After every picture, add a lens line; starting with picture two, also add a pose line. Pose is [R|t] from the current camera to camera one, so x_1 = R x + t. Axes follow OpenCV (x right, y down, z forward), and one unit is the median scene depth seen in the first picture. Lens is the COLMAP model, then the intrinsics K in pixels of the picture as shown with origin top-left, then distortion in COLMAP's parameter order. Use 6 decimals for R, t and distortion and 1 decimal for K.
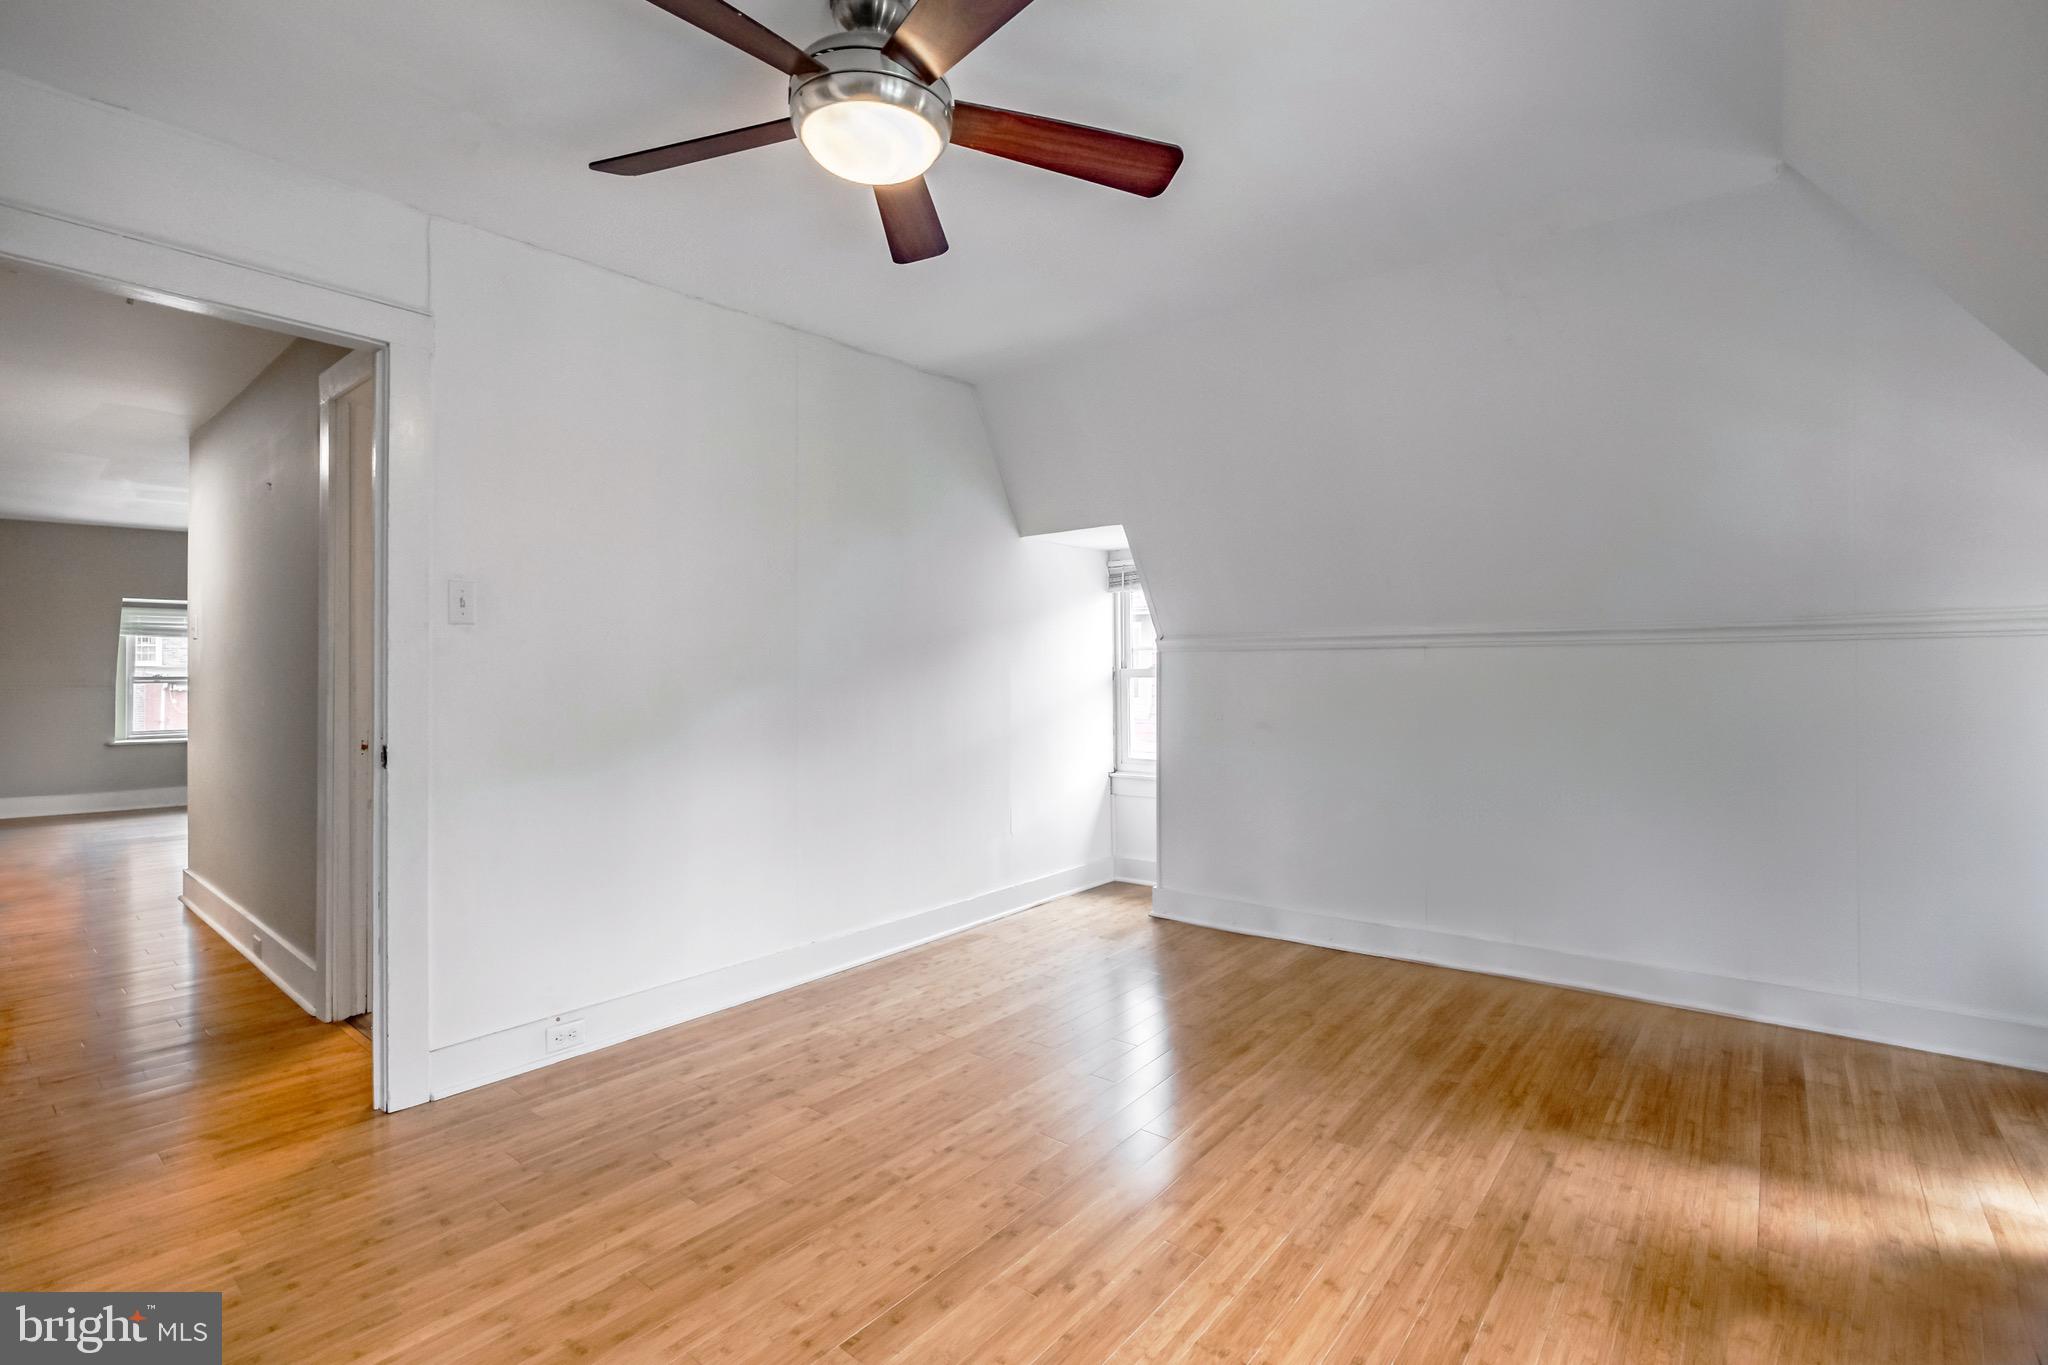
lens RADIAL K [[897.7, 0, 1024.1], [0, 897.7, 690.5], [0, 0, 1]] dist [-0.000053, -0.000030]
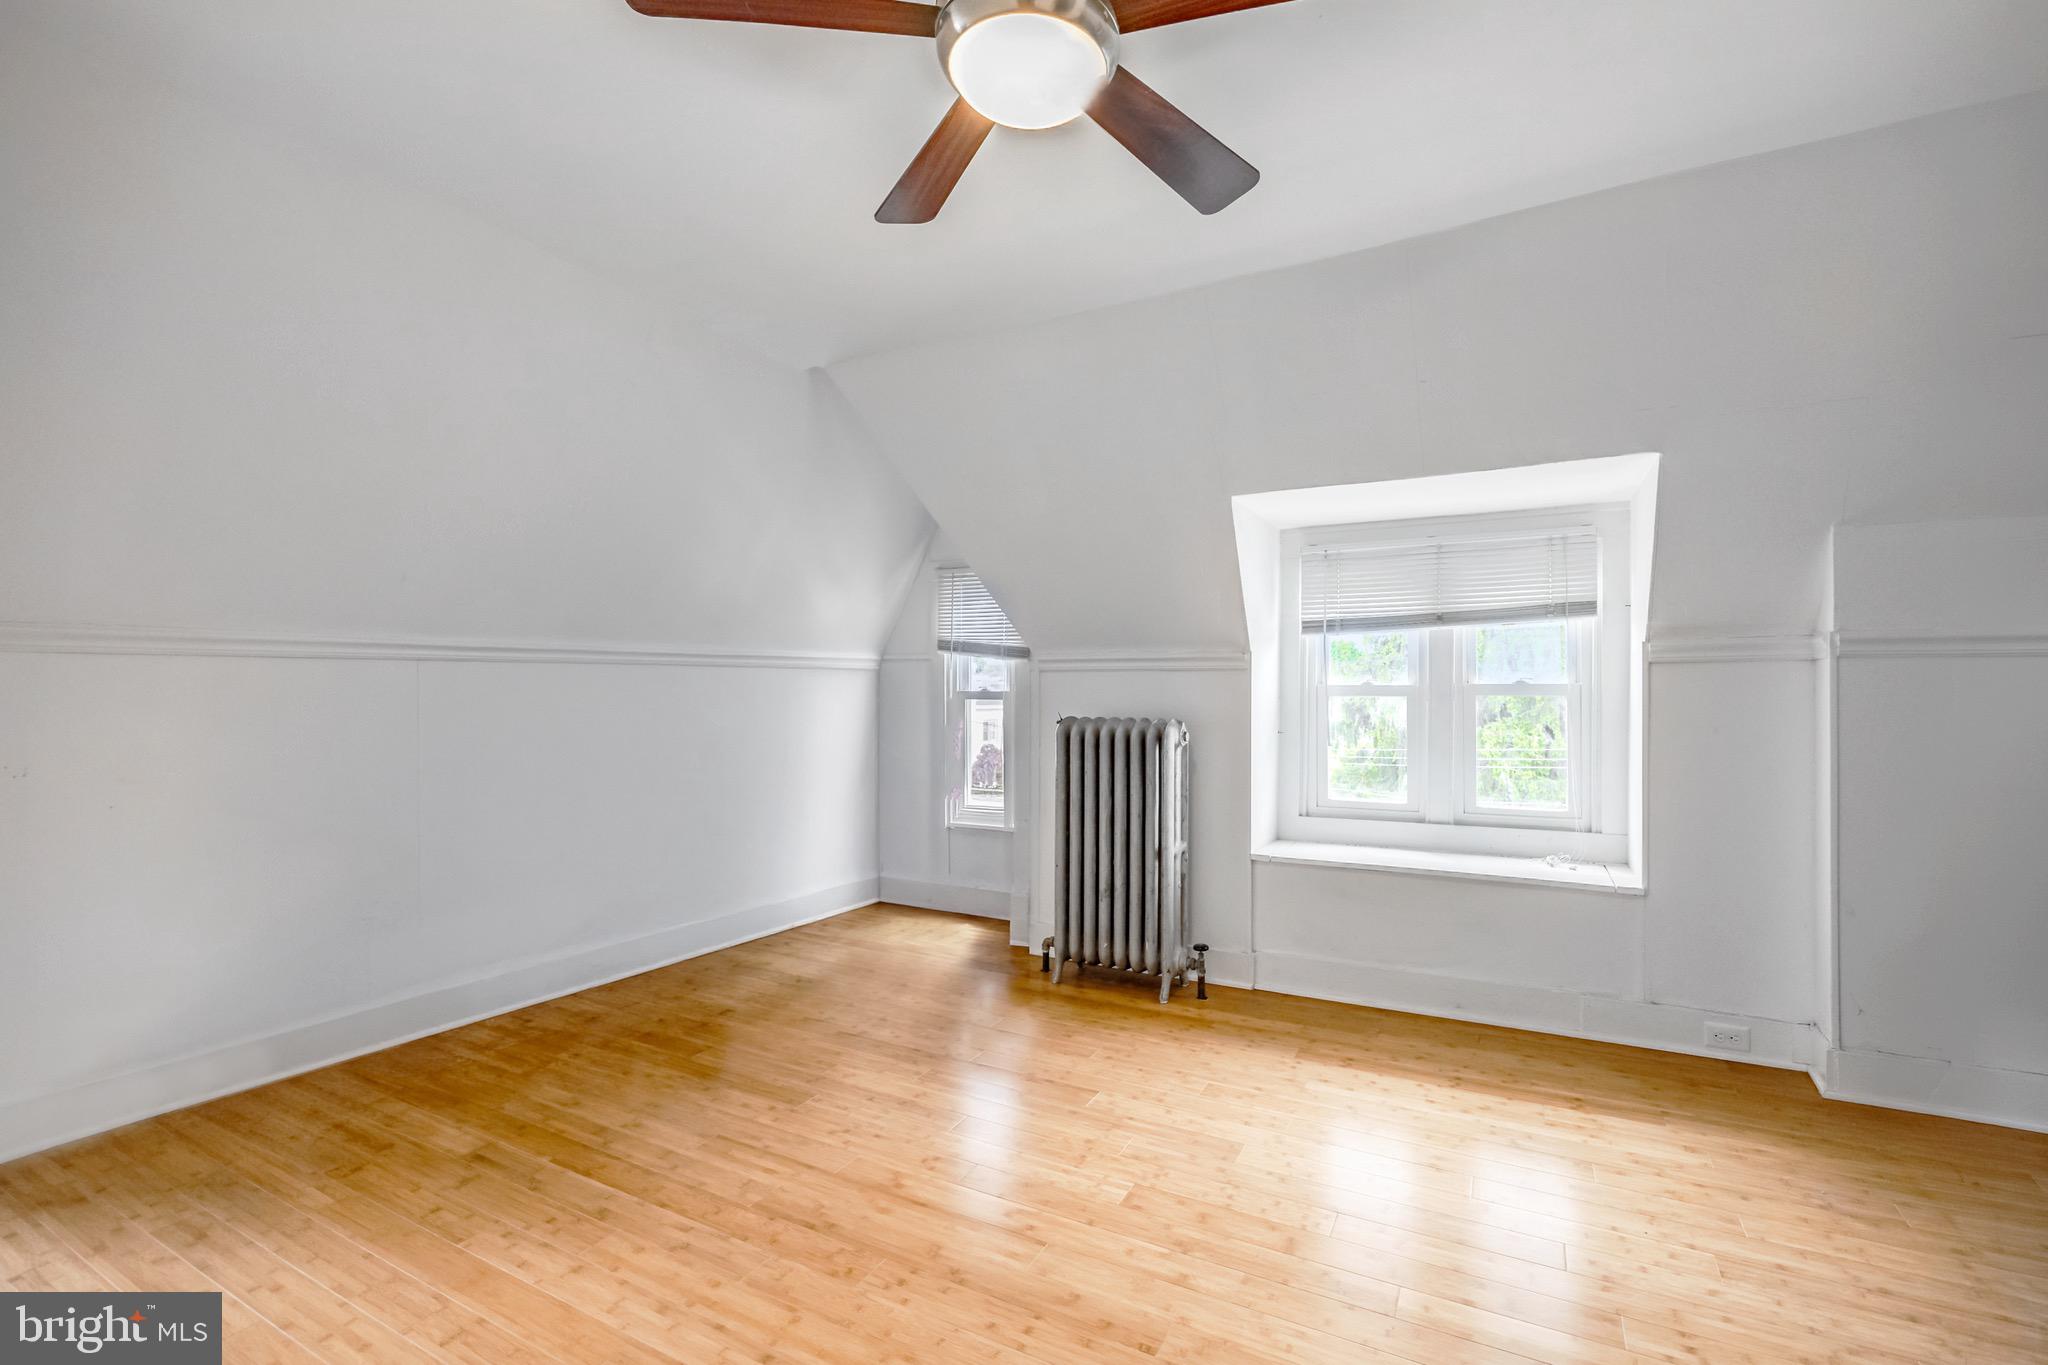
lens RADIAL K [[897.7, 0, 1024.1], [0, 897.7, 690.5], [0, 0, 1]] dist [-0.000053, -0.000030]
pose [[-0.191621, 0.006651, 0.981447, -0.915586], [0.008946, 0.999947, -0.005030, -0.016626], [-0.981428, 0.007816, -0.191670, 1.031943]]
